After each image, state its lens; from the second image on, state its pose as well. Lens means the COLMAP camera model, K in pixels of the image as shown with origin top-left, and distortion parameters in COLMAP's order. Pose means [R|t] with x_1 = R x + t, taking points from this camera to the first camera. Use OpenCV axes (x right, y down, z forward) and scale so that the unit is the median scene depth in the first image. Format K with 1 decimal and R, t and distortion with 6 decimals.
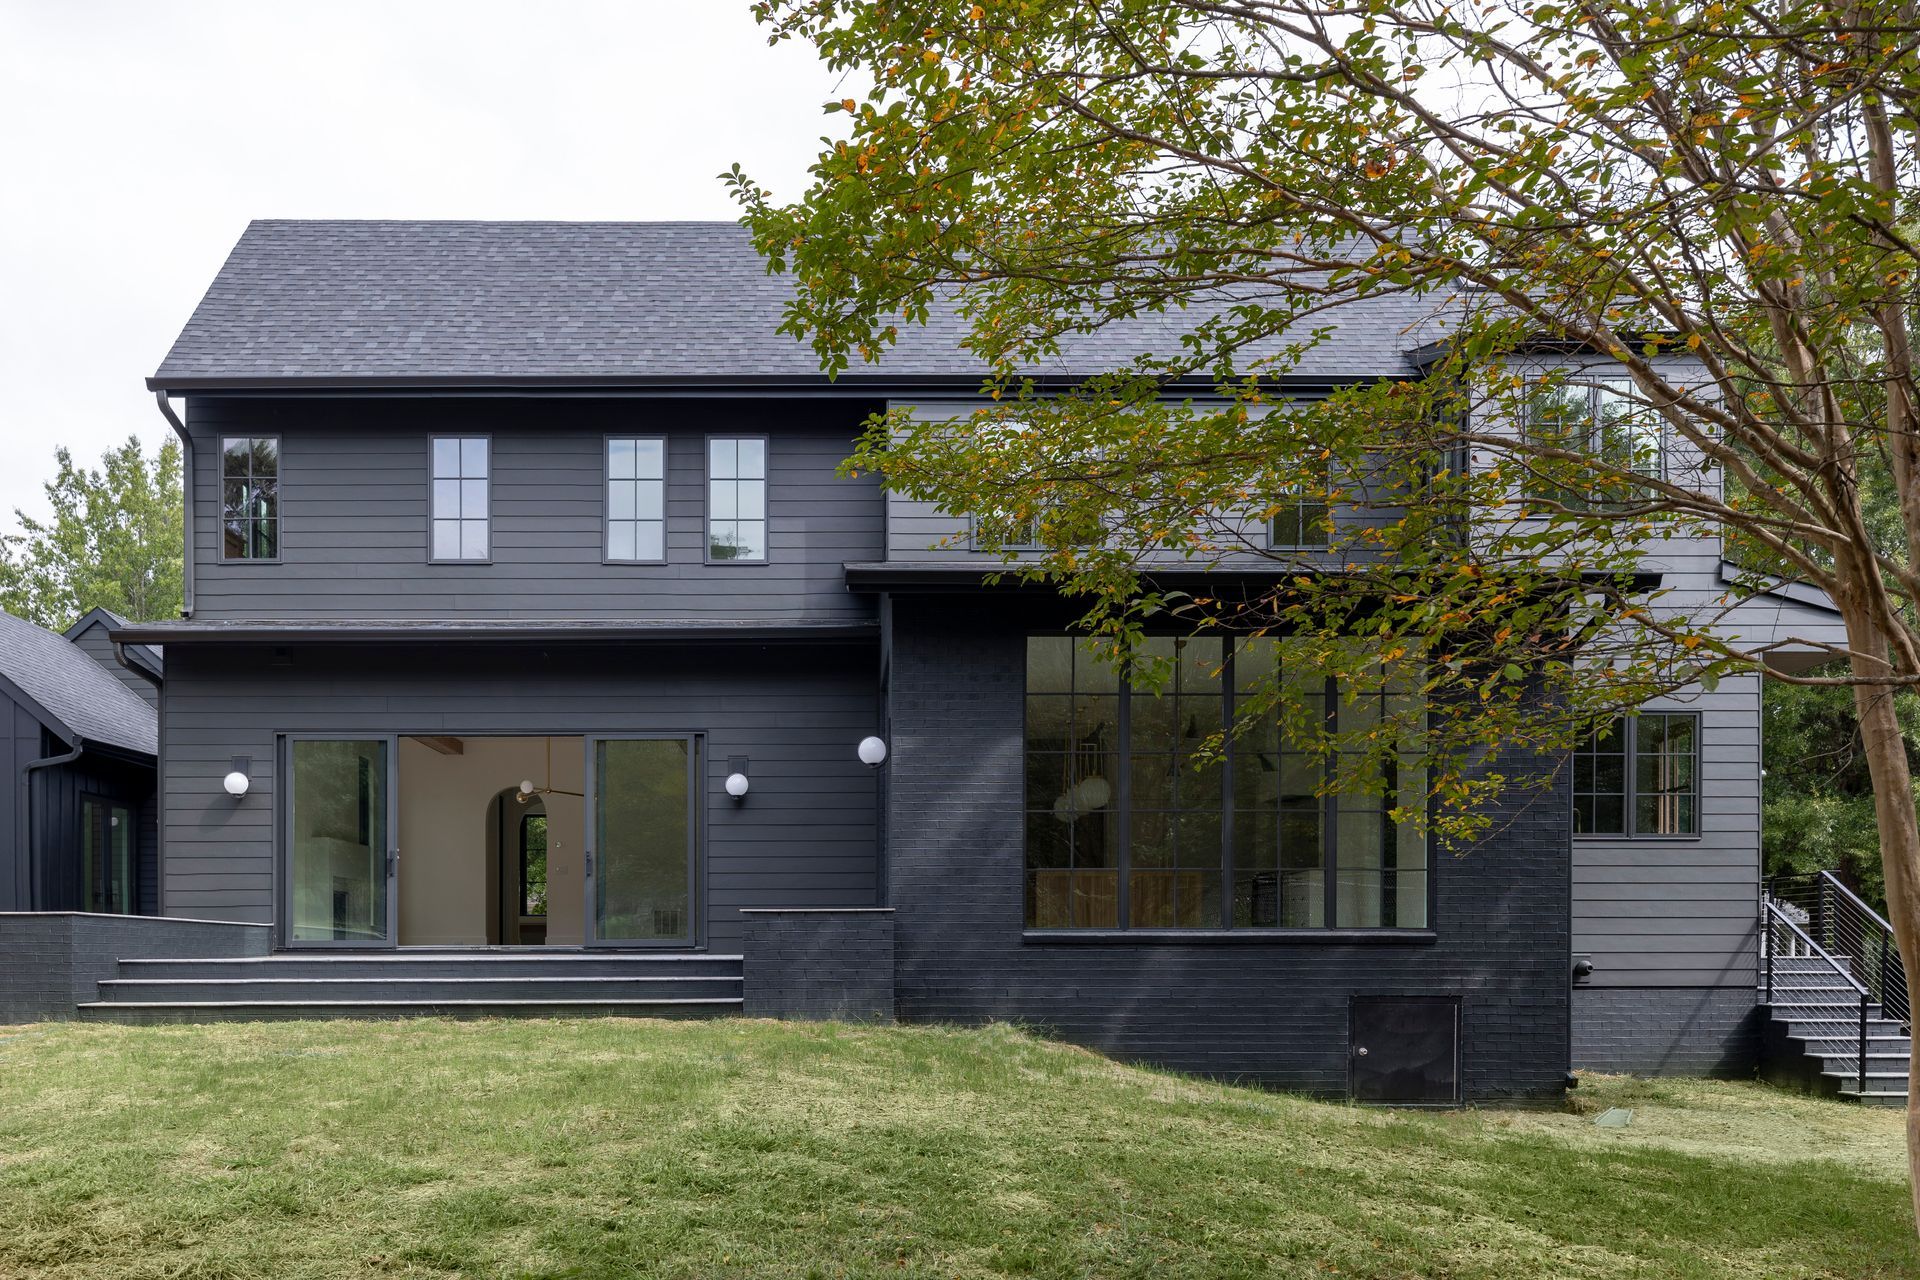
lens RADIAL K [[1987.7, 0, 960.0], [0, 1987.7, 640.0], [0, 0, 1]] dist [-0.000626, 0.003094]
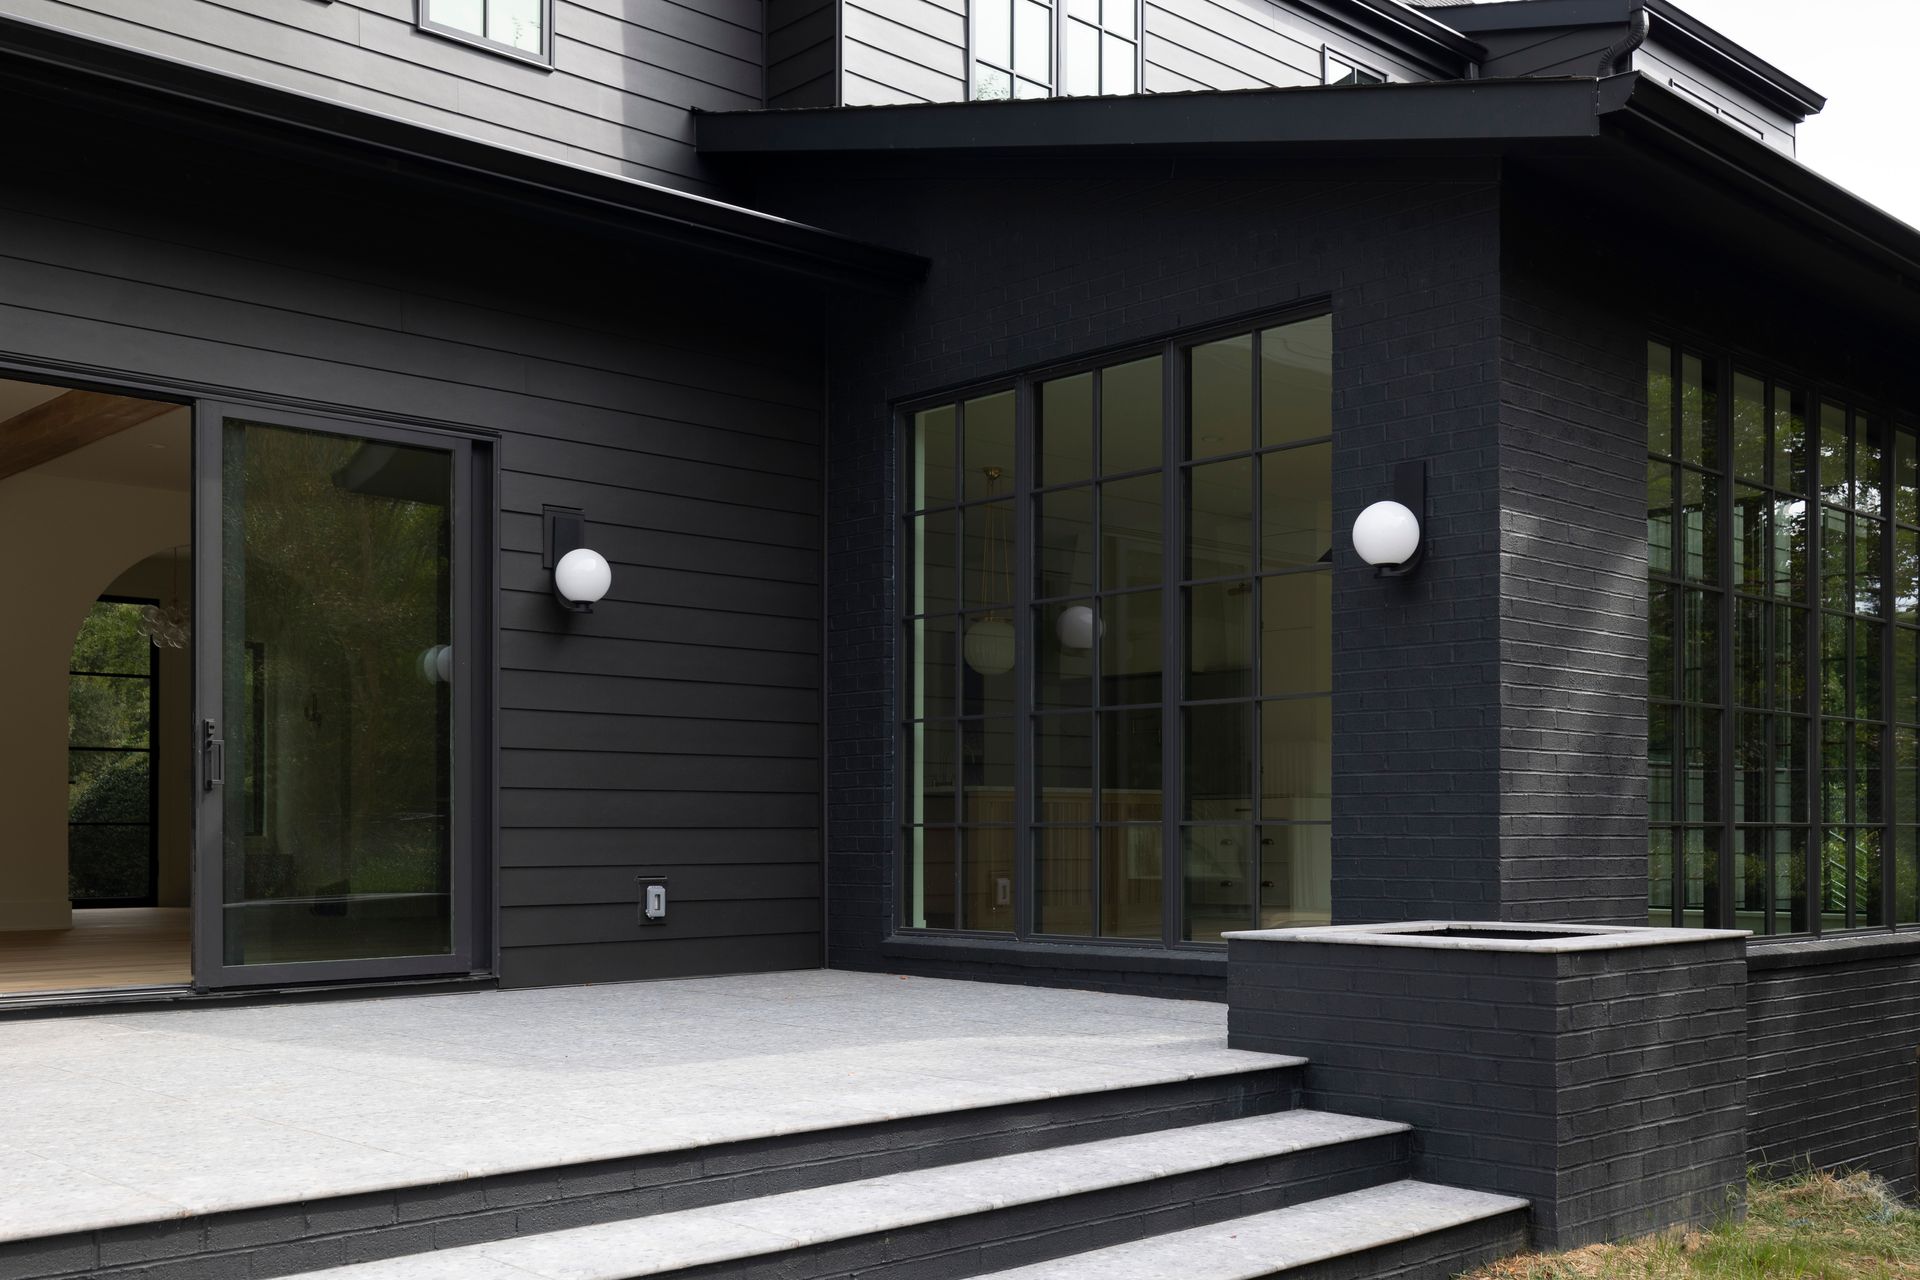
lens RADIAL K [[1987.7, 0, 960.0], [0, 1987.7, 640.0], [0, 0, 1]] dist [-0.000626, 0.003094]
pose [[0.714075, 0.068768, 0.696683, -0.407558], [-0.117258, 0.992854, 0.022183, 0.080527], [-0.690179, -0.097532, 0.717036, 0.774034]]
